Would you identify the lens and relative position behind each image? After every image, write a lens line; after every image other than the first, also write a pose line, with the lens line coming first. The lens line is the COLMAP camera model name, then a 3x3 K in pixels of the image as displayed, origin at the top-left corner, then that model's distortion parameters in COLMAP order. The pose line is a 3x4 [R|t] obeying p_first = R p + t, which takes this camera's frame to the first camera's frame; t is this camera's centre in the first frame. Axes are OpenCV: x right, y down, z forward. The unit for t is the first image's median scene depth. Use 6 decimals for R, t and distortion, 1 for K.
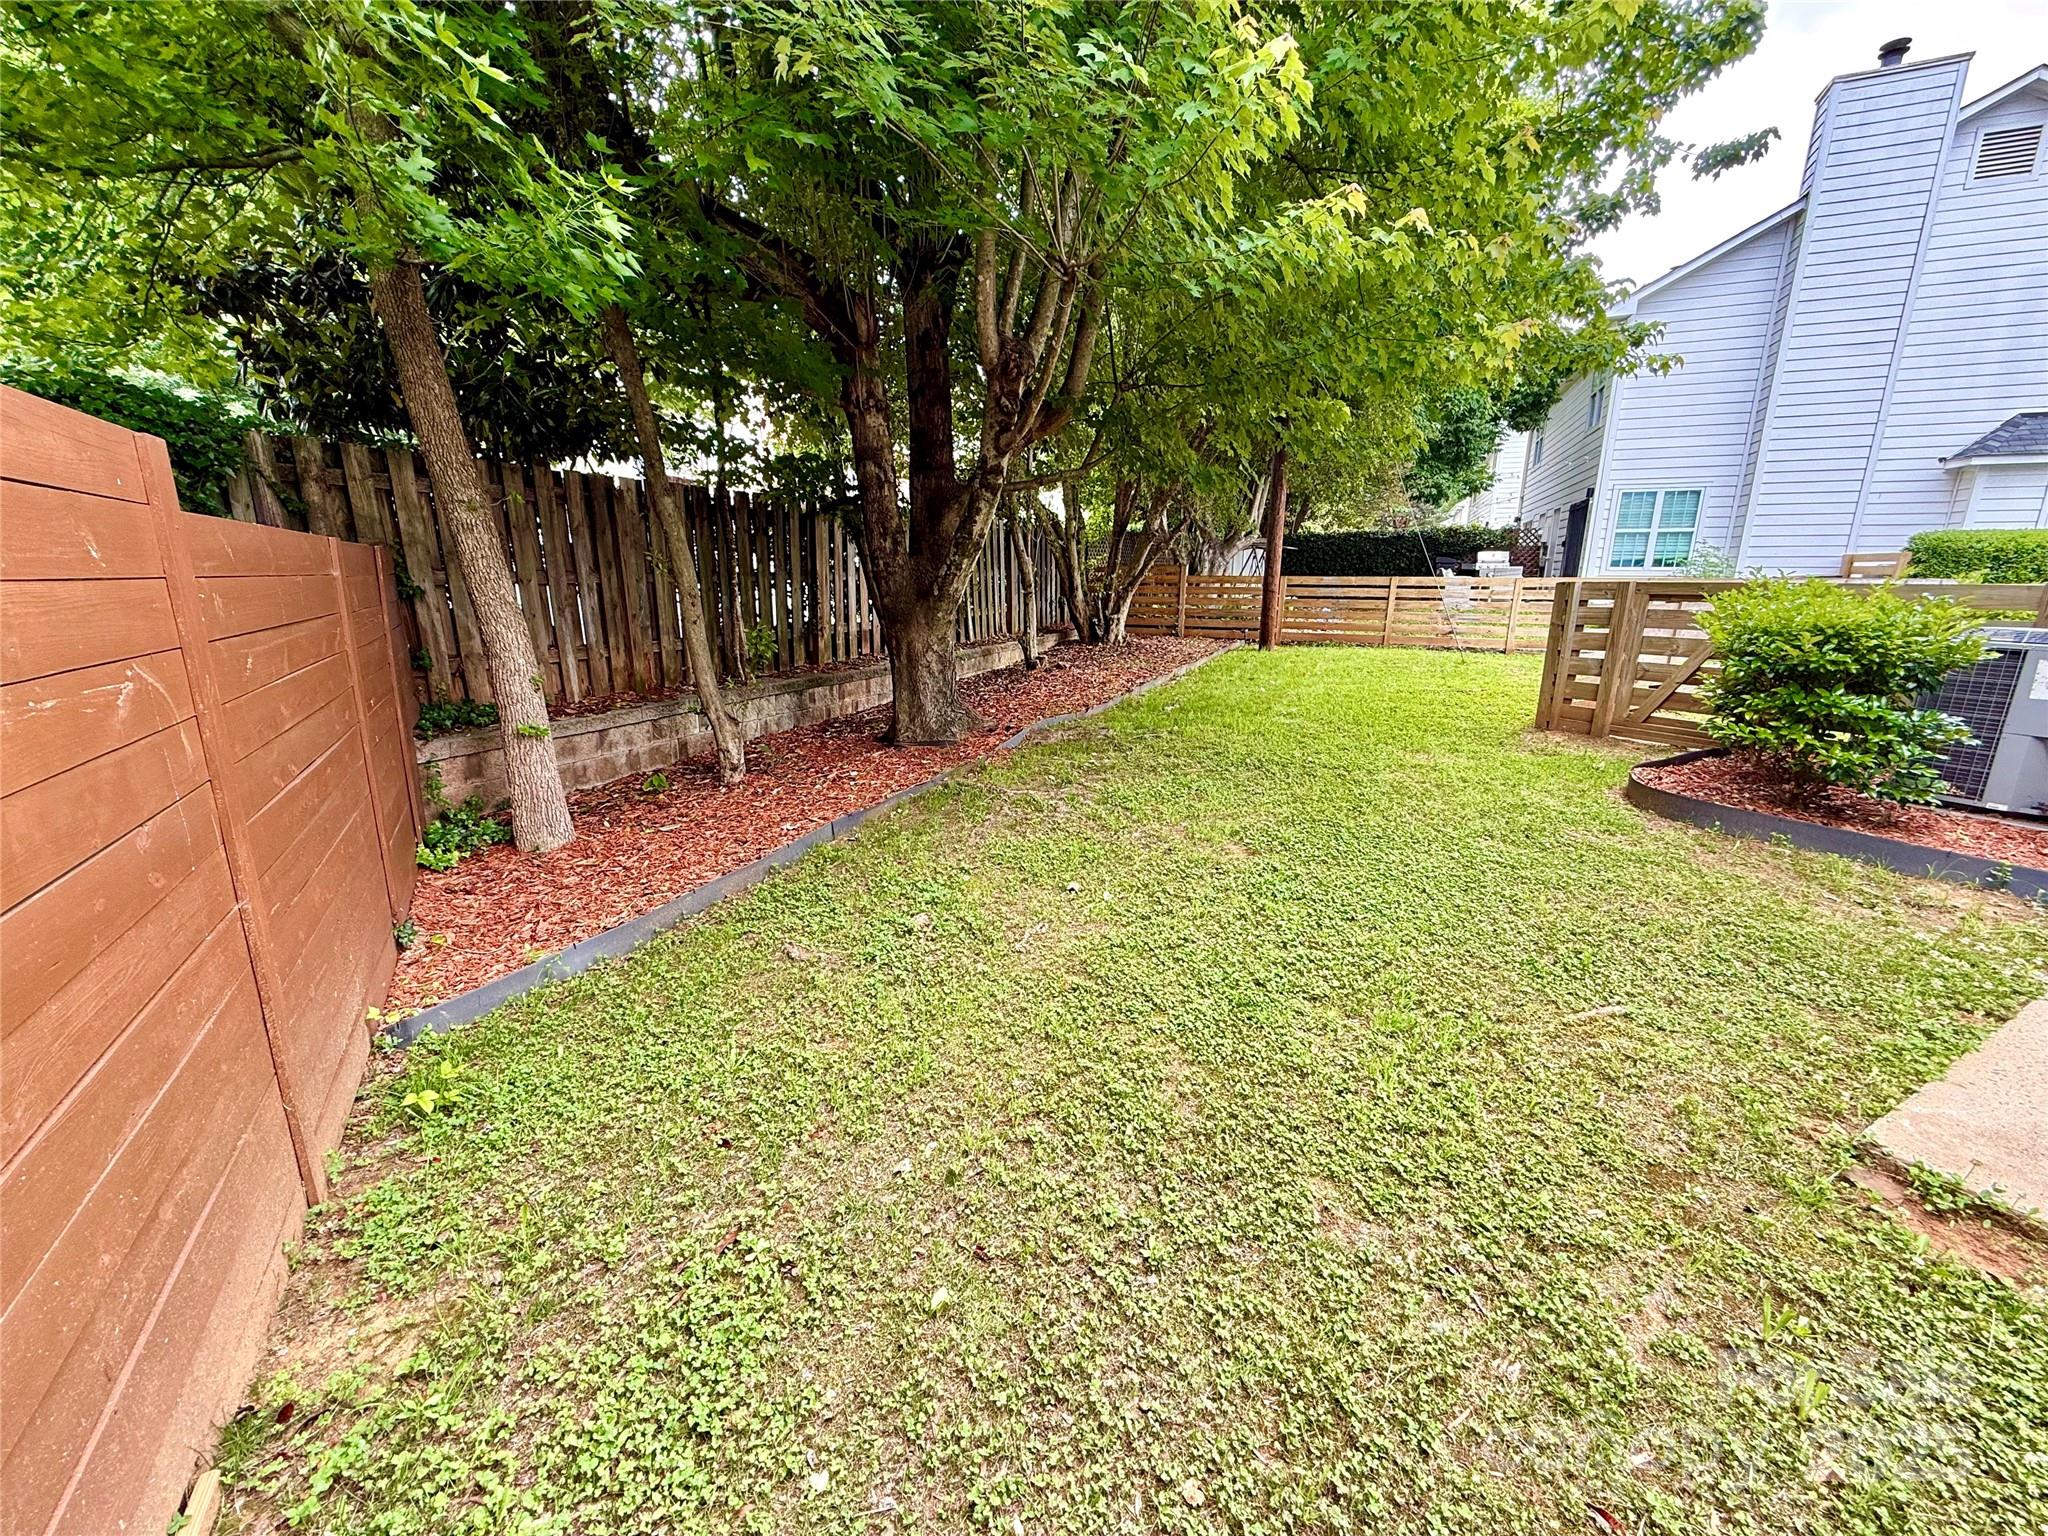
lens RADIAL K [[815.0, 0, 1017.2], [0, 815.0, 765.2], [0, 0, 1]] dist [0.000974, 0.000350]
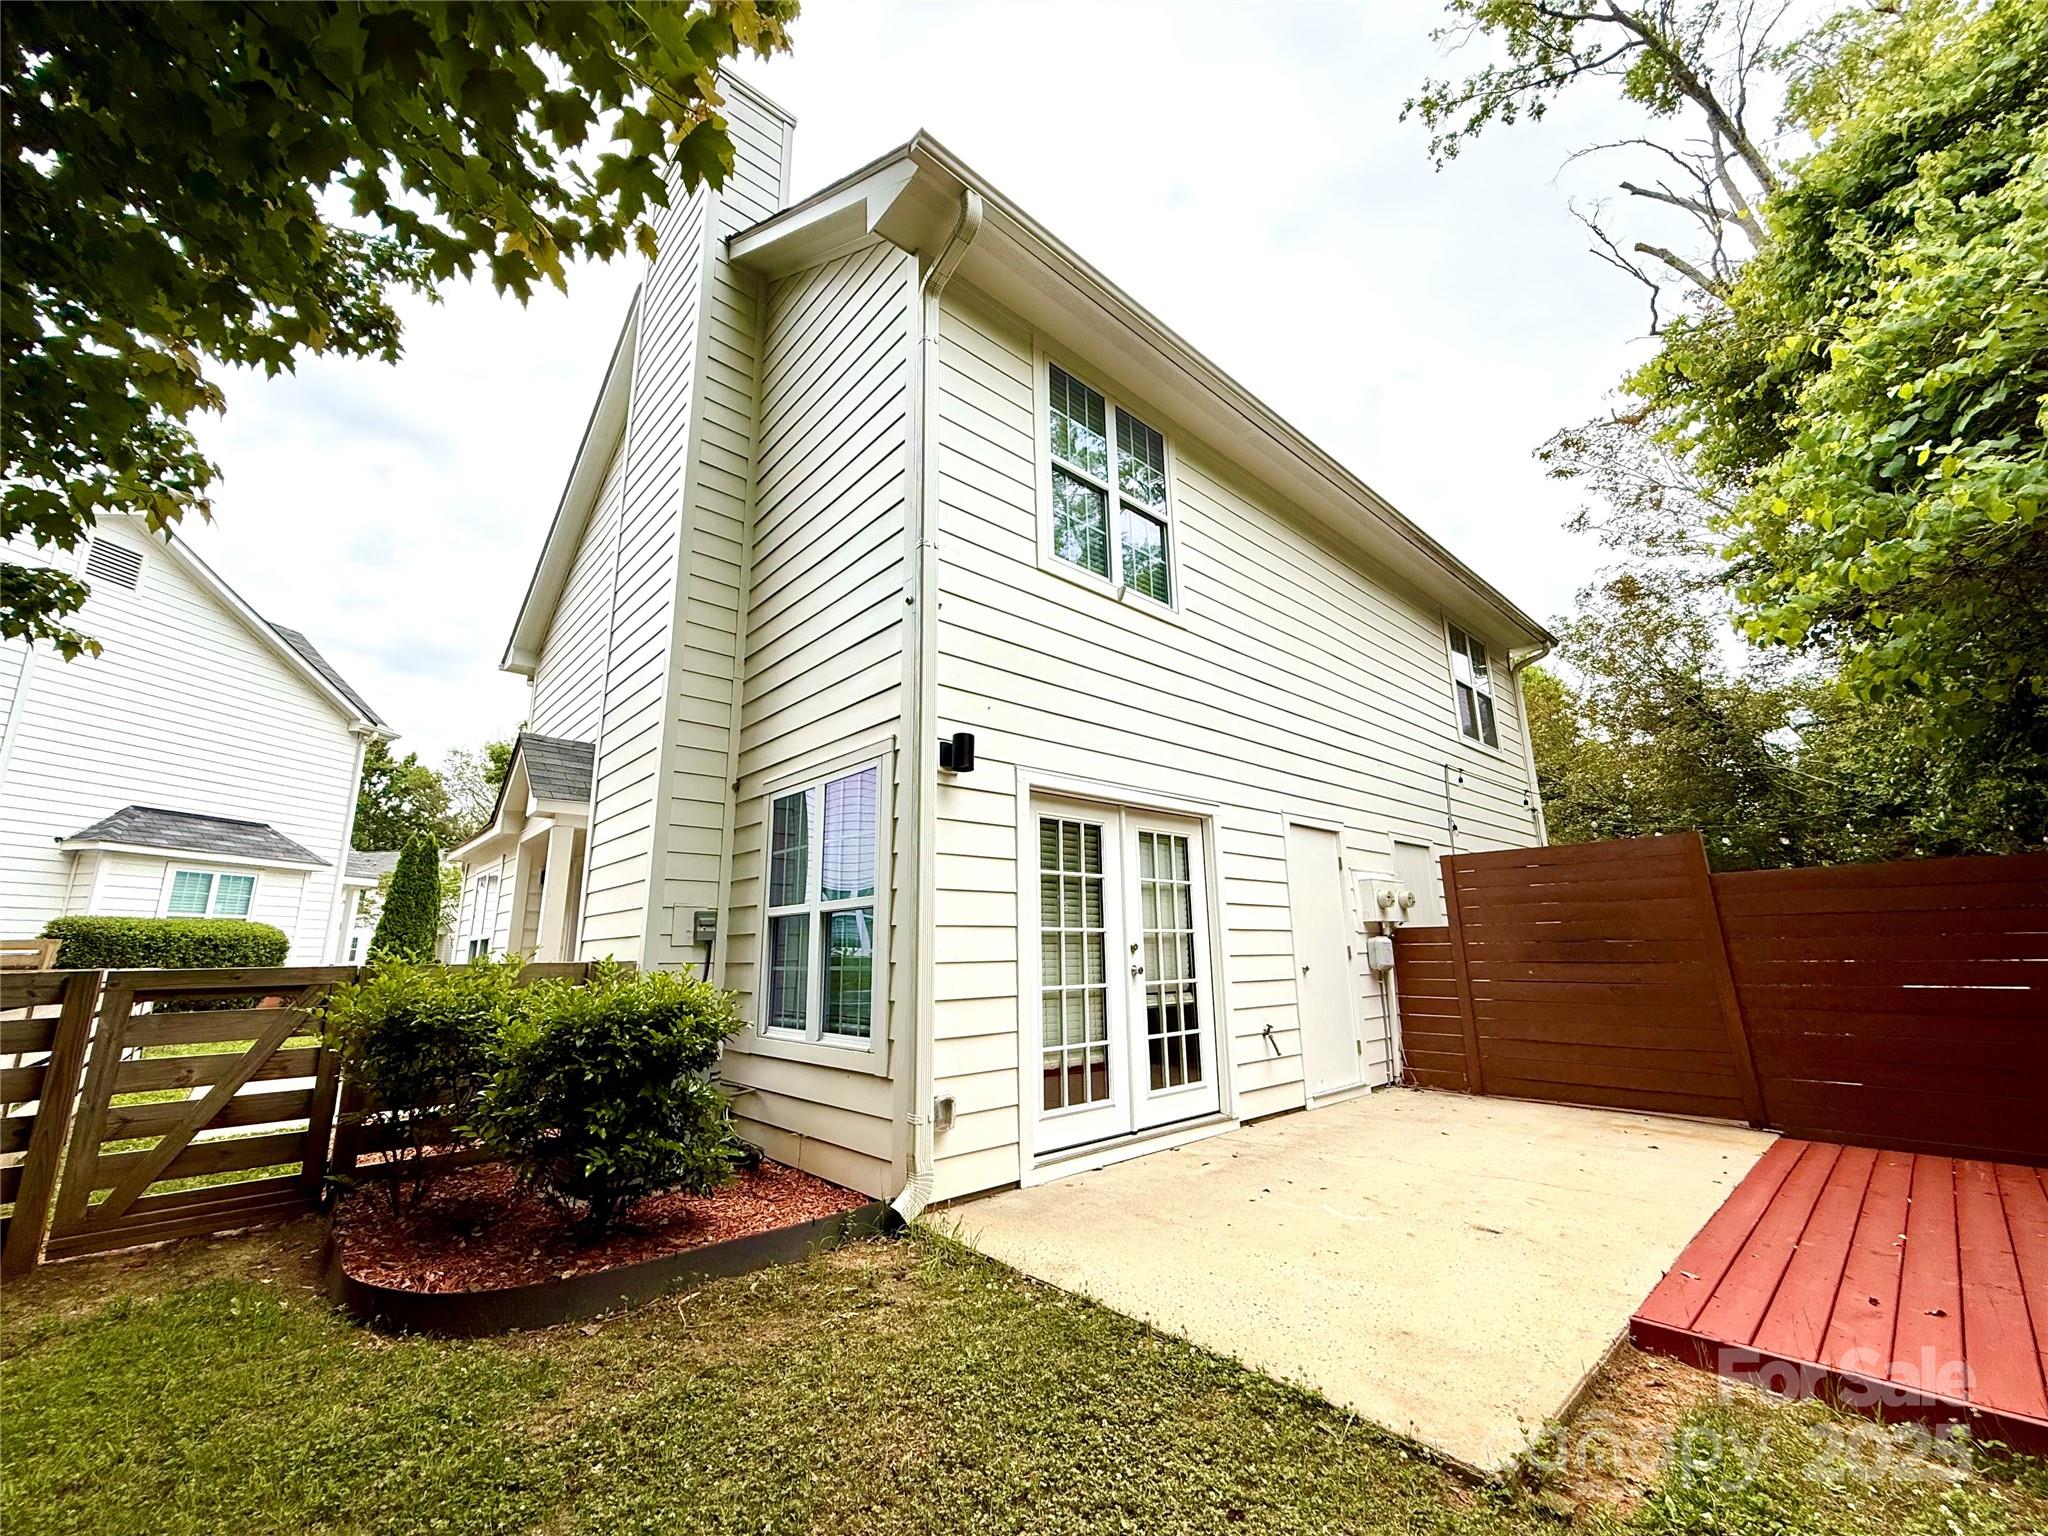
lens RADIAL K [[815.0, 0, 1017.2], [0, 815.0, 765.2], [0, 0, 1]] dist [0.000974, 0.000350]
pose [[-0.245795, 0.218441, 0.944388, -0.007337], [0.236728, 0.958303, -0.160047, -0.054855], [-0.939971, 0.184224, -0.287257, 0.241772]]
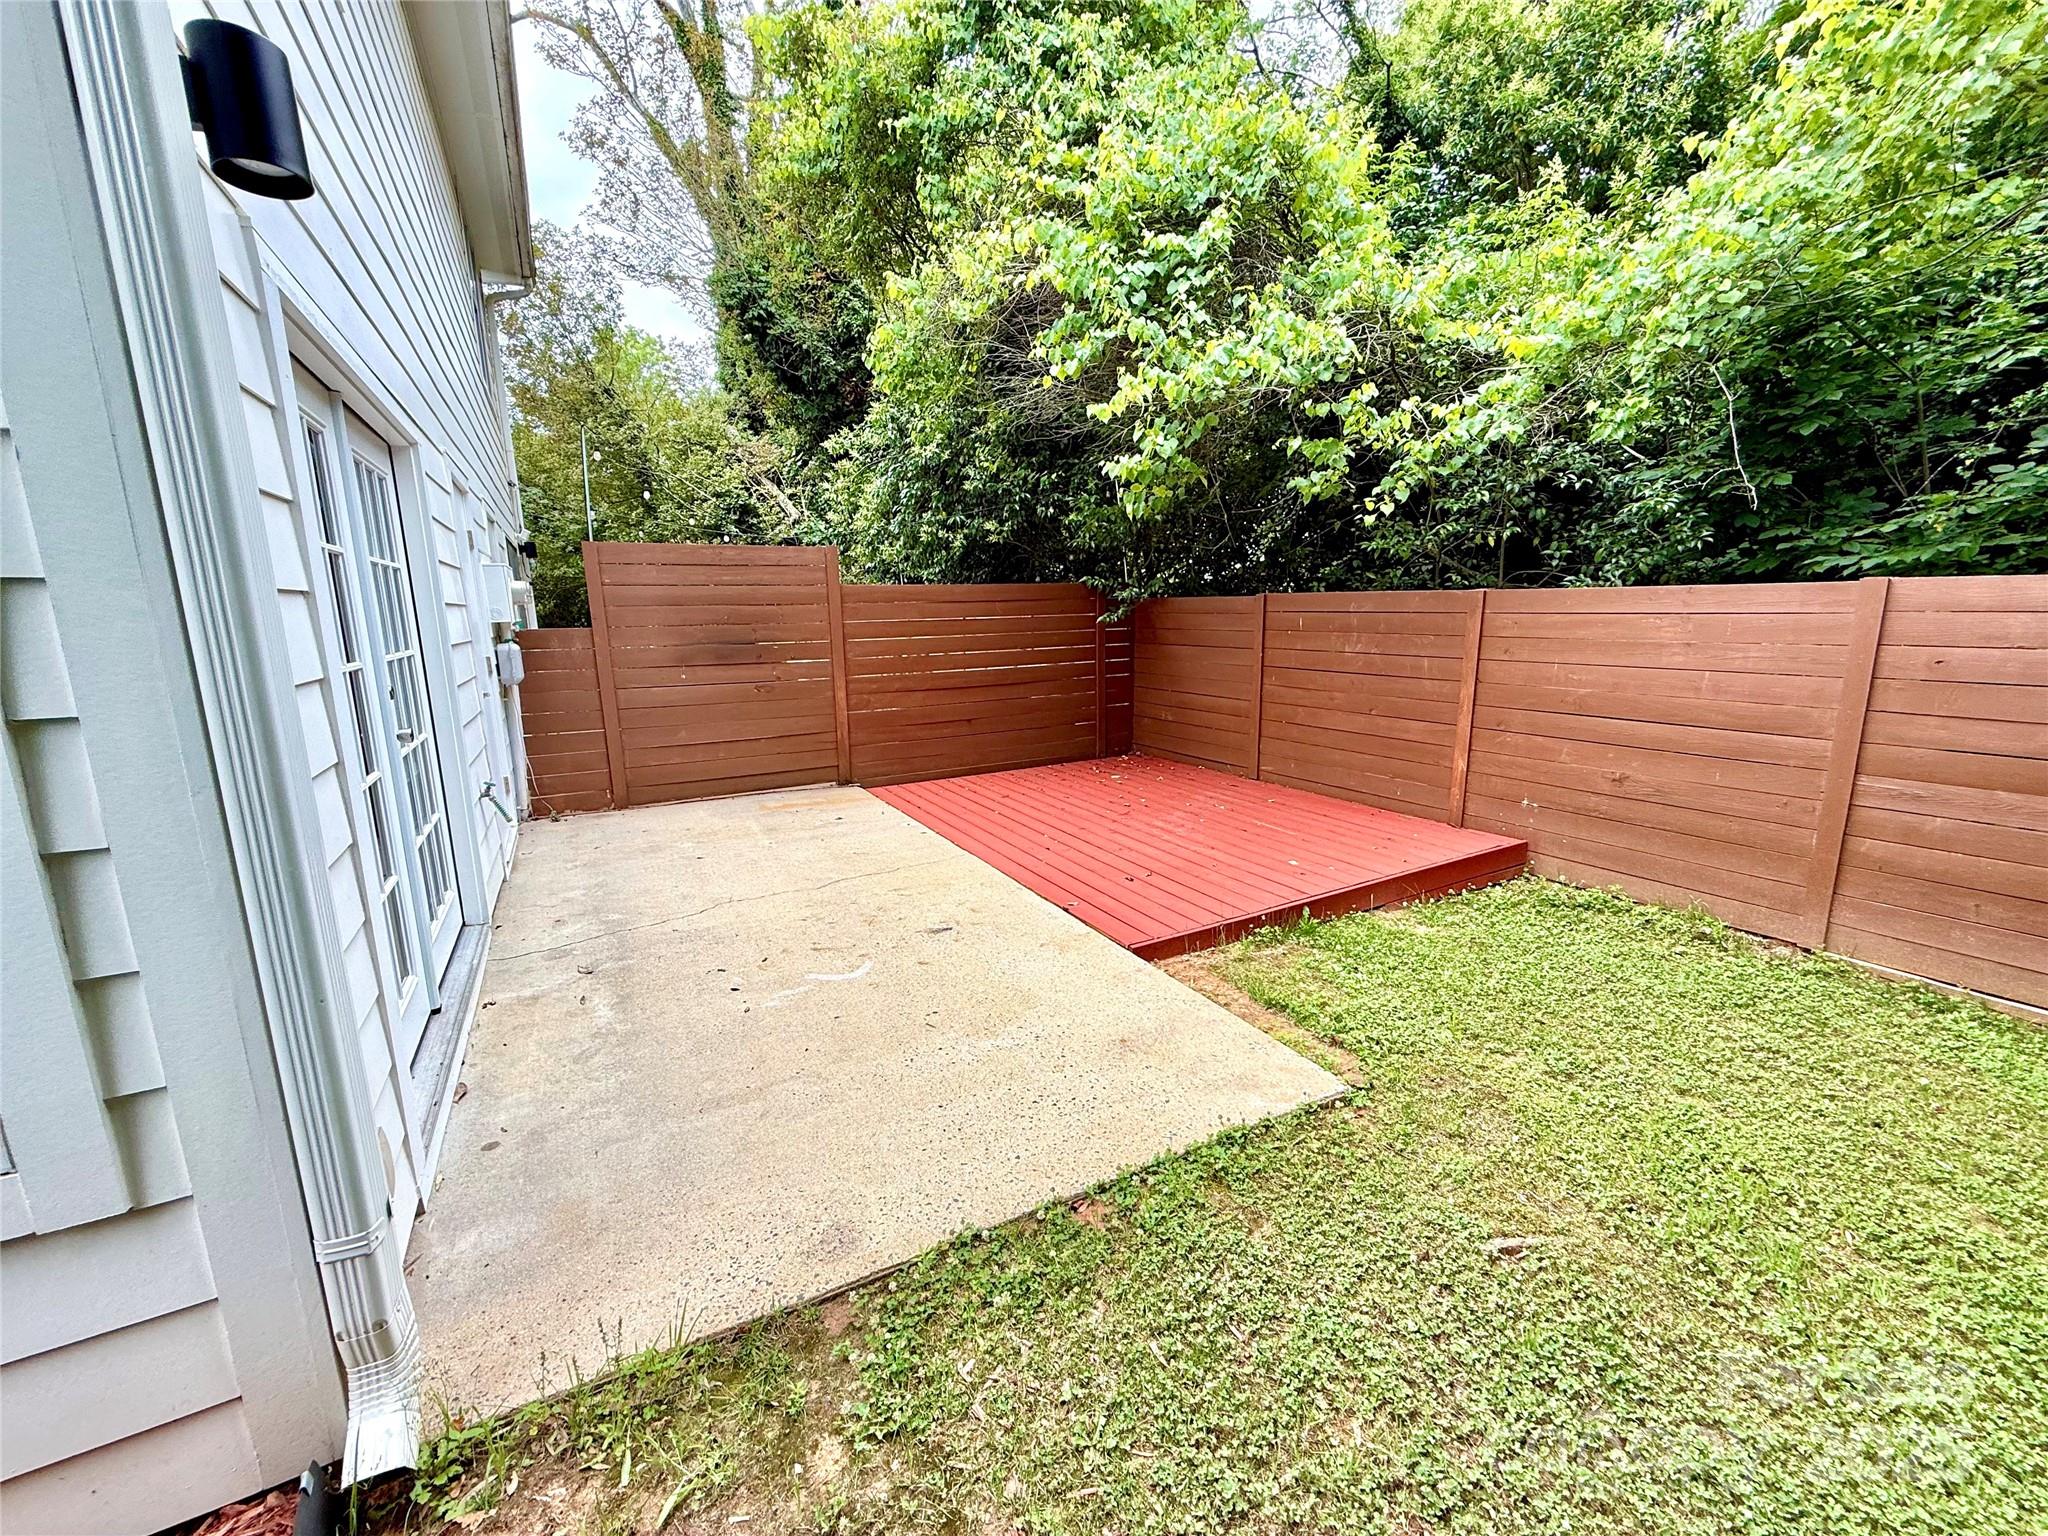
lens RADIAL K [[815.0, 0, 1017.2], [0, 815.0, 765.2], [0, 0, 1]] dist [0.000974, 0.000350]
pose [[-0.999880, 0.014442, -0.005574, 0.226285], [0.010895, 0.912288, 0.409404, -0.085555], [0.010998, 0.409295, -0.912336, 0.286940]]
